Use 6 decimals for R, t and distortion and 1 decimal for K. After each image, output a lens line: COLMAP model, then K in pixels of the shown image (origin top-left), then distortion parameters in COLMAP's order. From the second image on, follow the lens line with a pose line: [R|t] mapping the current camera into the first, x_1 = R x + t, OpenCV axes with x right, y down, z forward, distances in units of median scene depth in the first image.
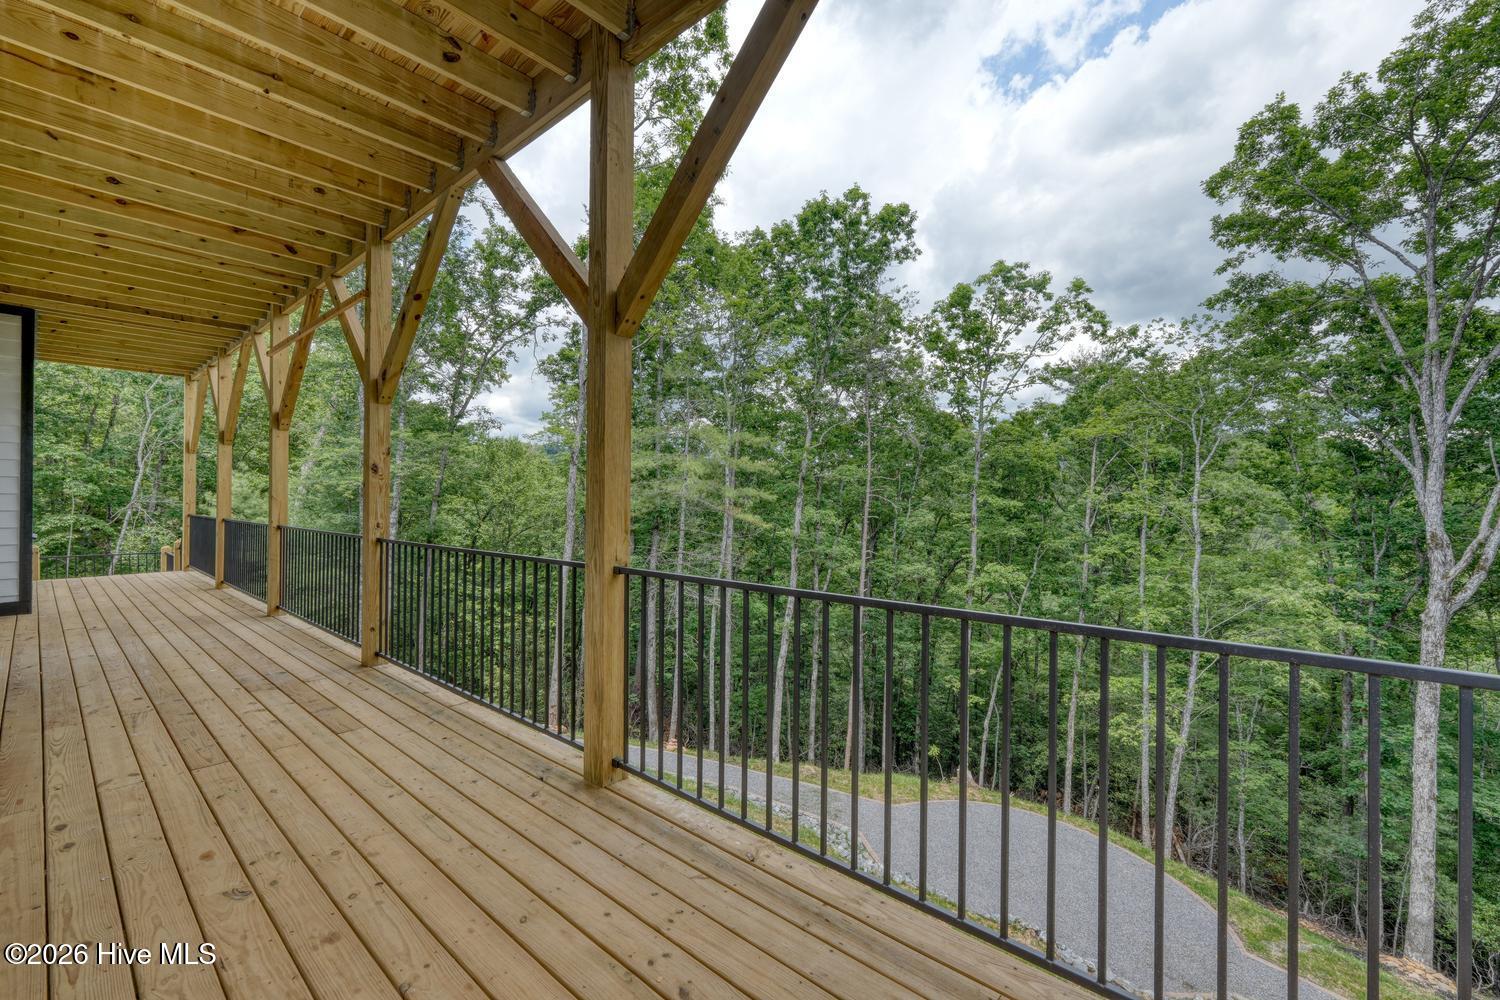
lens RADIAL K [[635.6, 0, 754.3], [0, 635.6, 496.5], [0, 0, 1]] dist [-0.005446, 0.003458]
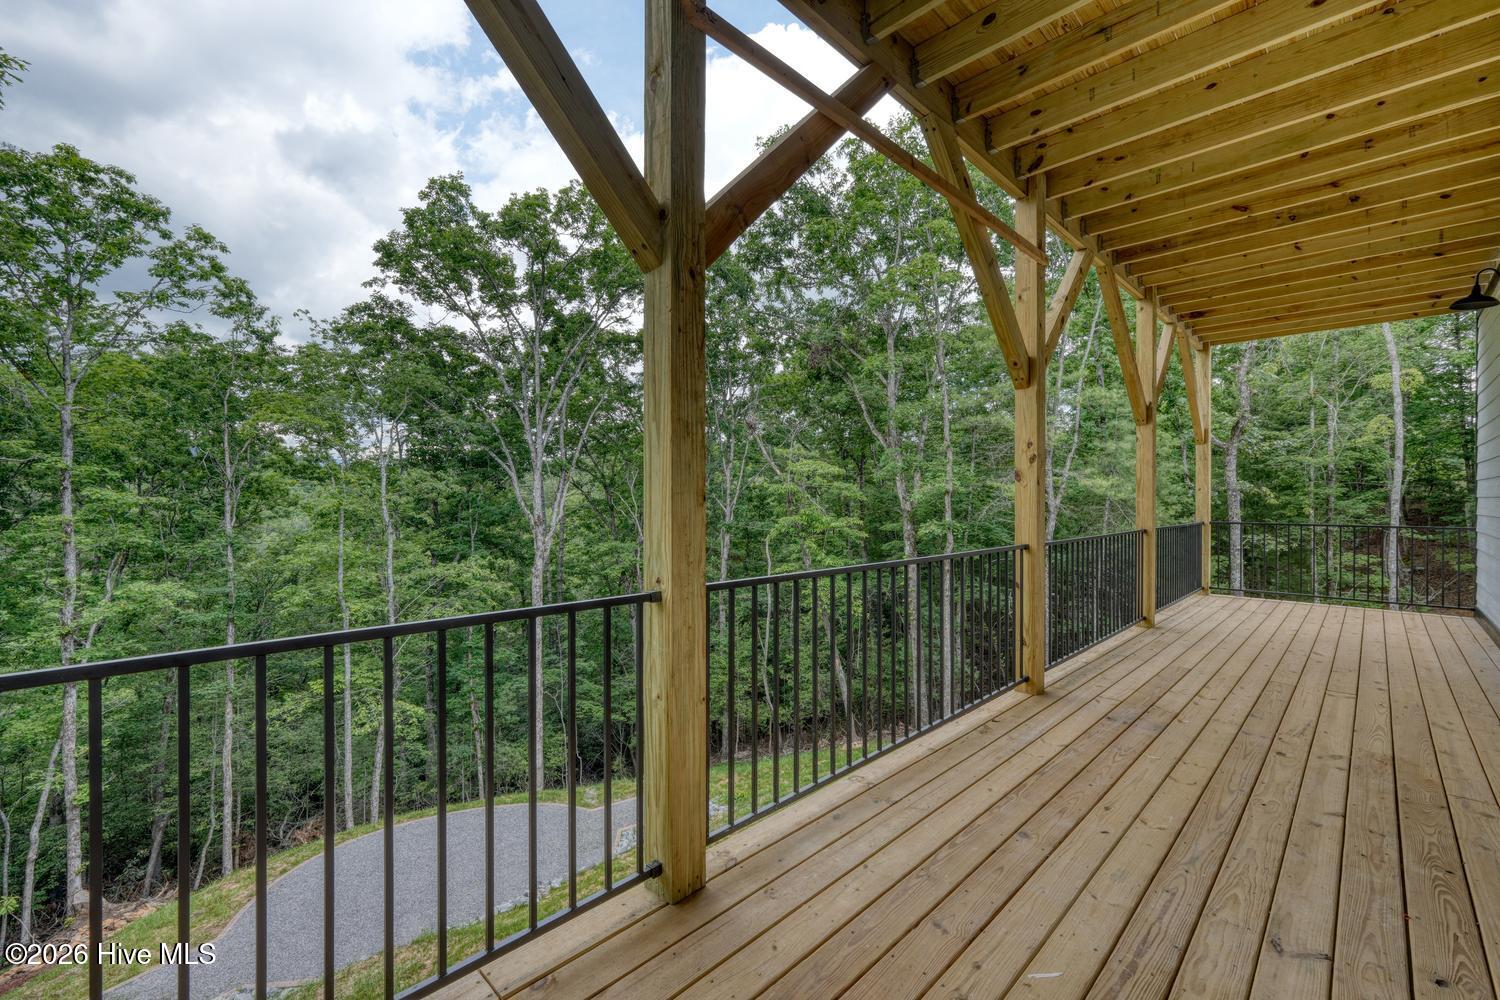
lens RADIAL K [[635.6, 0, 754.2], [0, 635.6, 494.0], [0, 0, 1]] dist [-0.005446, 0.003458]
pose [[0.048657, -0.003161, 0.998811, -0.354981], [-0.000805, 0.999995, 0.003204, -0.002277], [-0.998815, -0.000960, 0.048654, 0.320360]]
